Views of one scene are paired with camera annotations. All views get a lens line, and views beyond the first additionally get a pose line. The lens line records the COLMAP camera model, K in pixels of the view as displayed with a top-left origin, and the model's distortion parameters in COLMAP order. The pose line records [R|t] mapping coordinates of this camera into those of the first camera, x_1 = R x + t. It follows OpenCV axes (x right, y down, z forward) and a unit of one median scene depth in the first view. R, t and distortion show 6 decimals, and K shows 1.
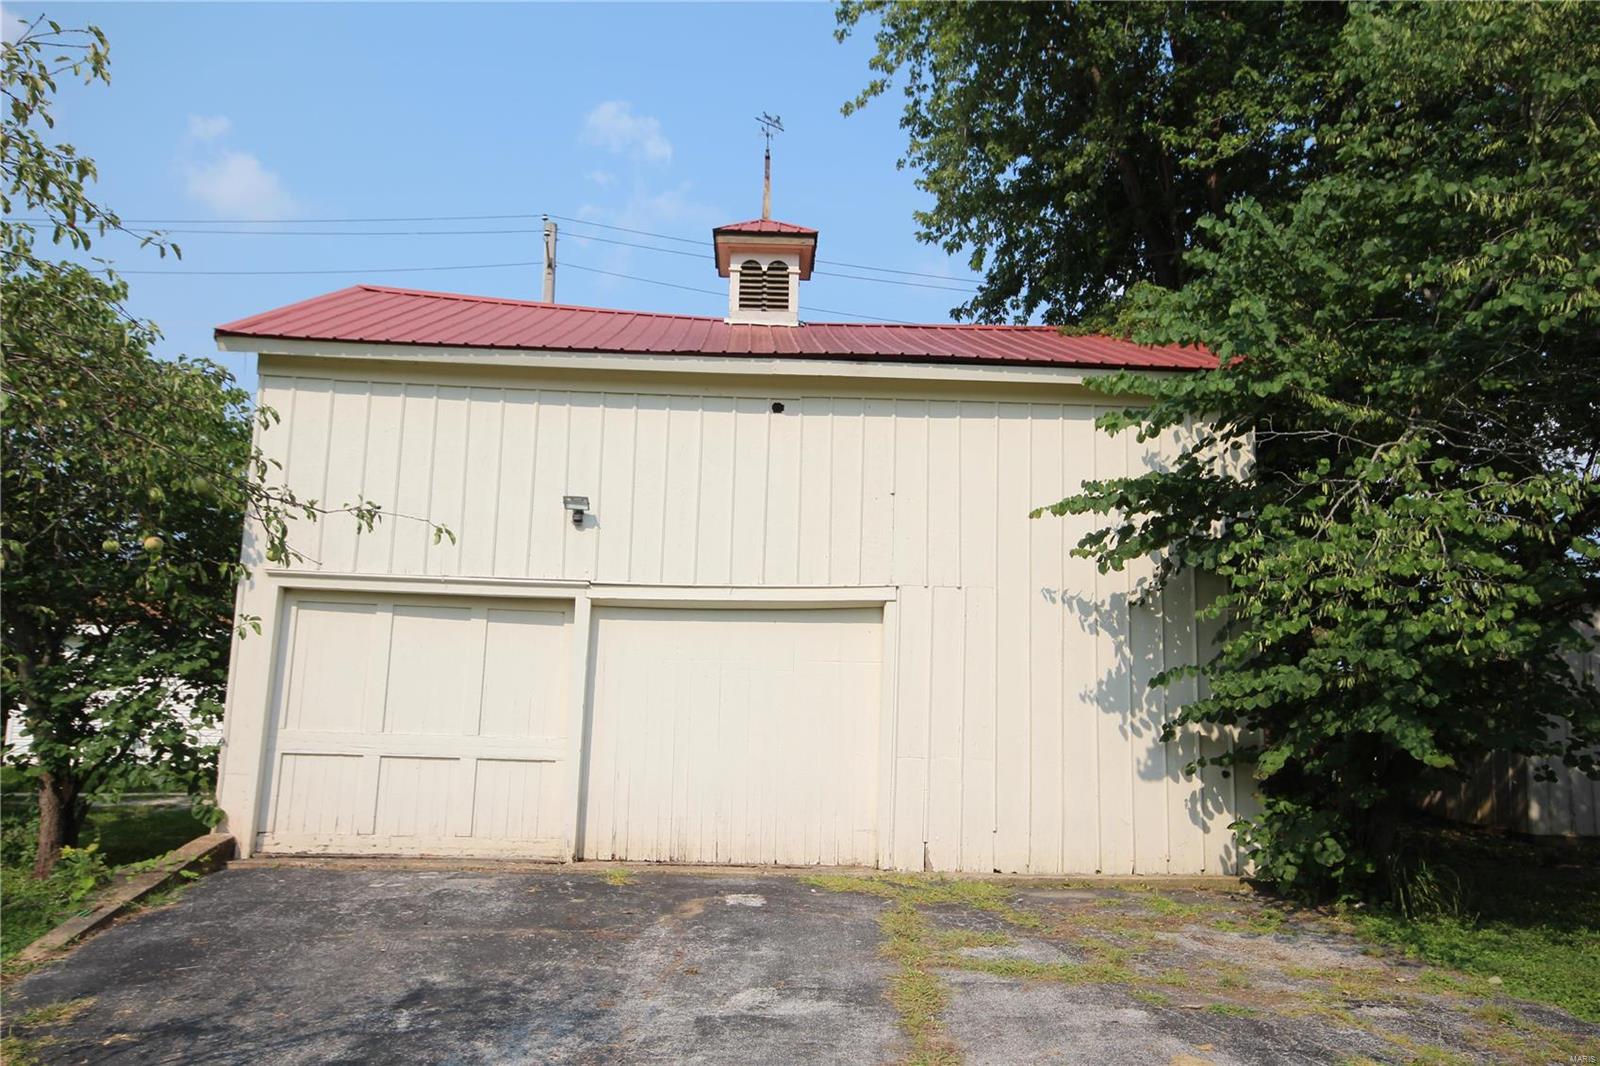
lens RADIAL K [[1136.9, 0, 798.3], [0, 1136.9, 531.4], [0, 0, 1]] dist [-0.000173, 0.000577]
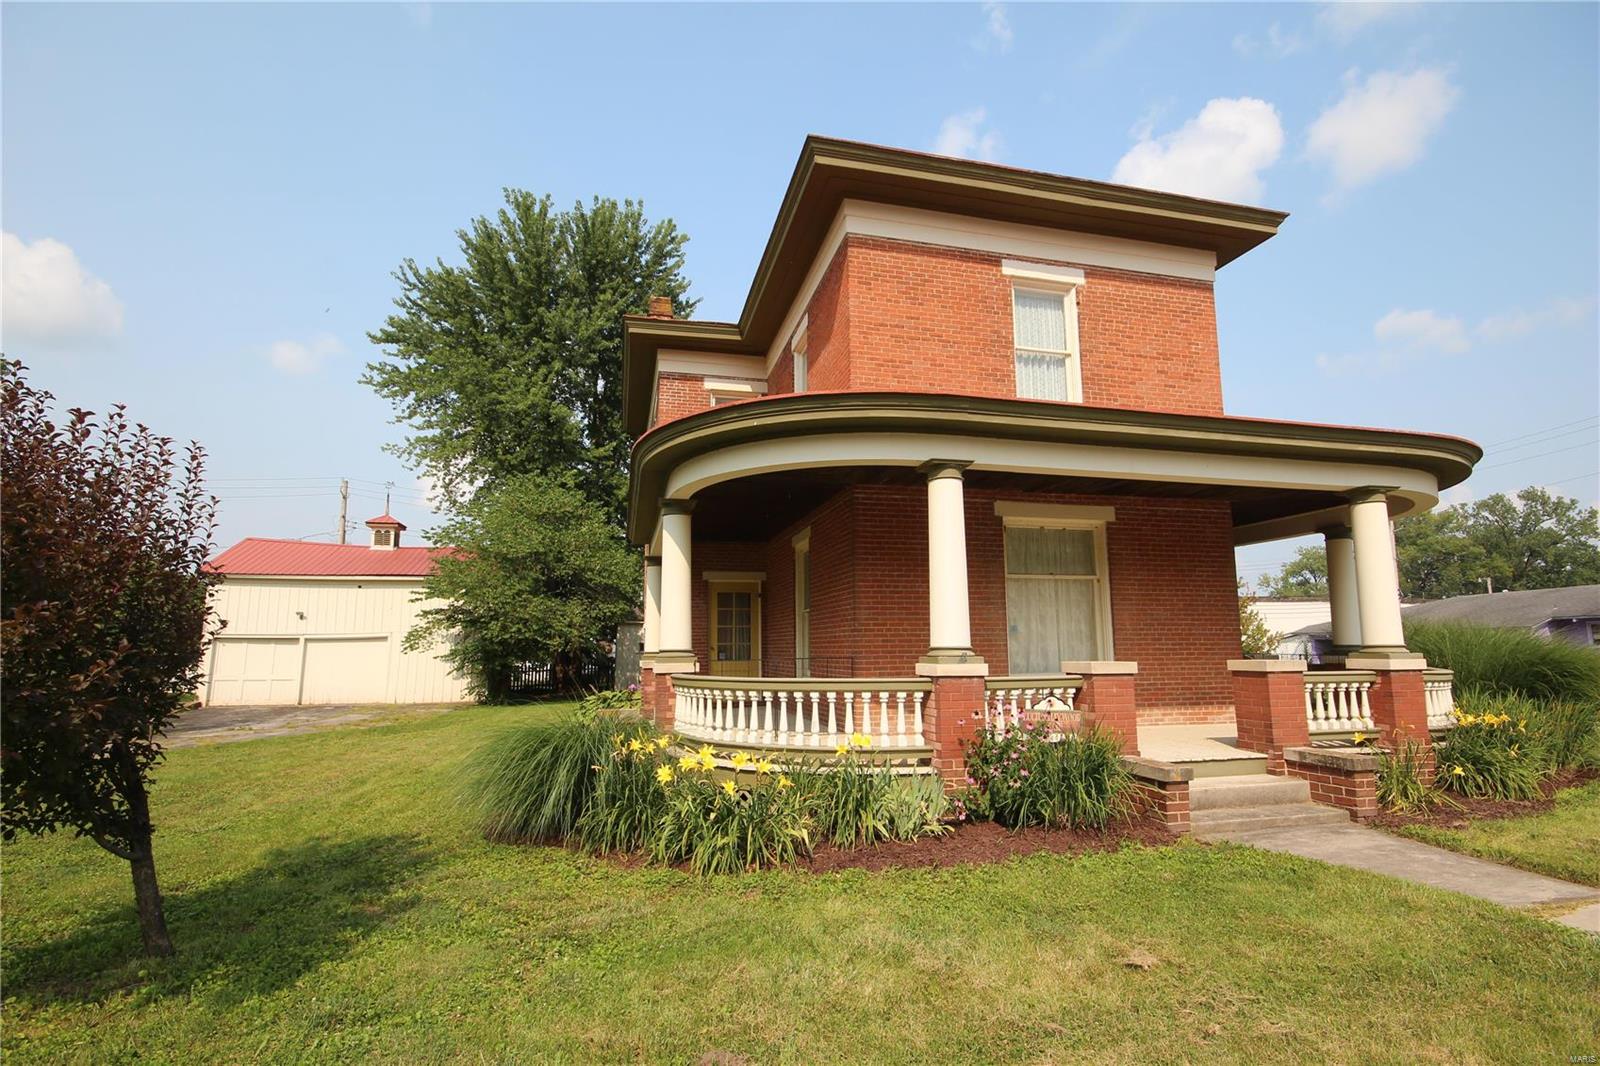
lens RADIAL K [[742.5, 0, 795.3], [0, 742.5, 536.9], [0, 0, 1]] dist [-0.010209, 0.000227]
pose [[0.978369, 0.002429, 0.206855, 0.934739], [-0.001073, 0.999977, -0.006666, -0.271027], [-0.206867, 0.006299, 0.978349, -1.820607]]
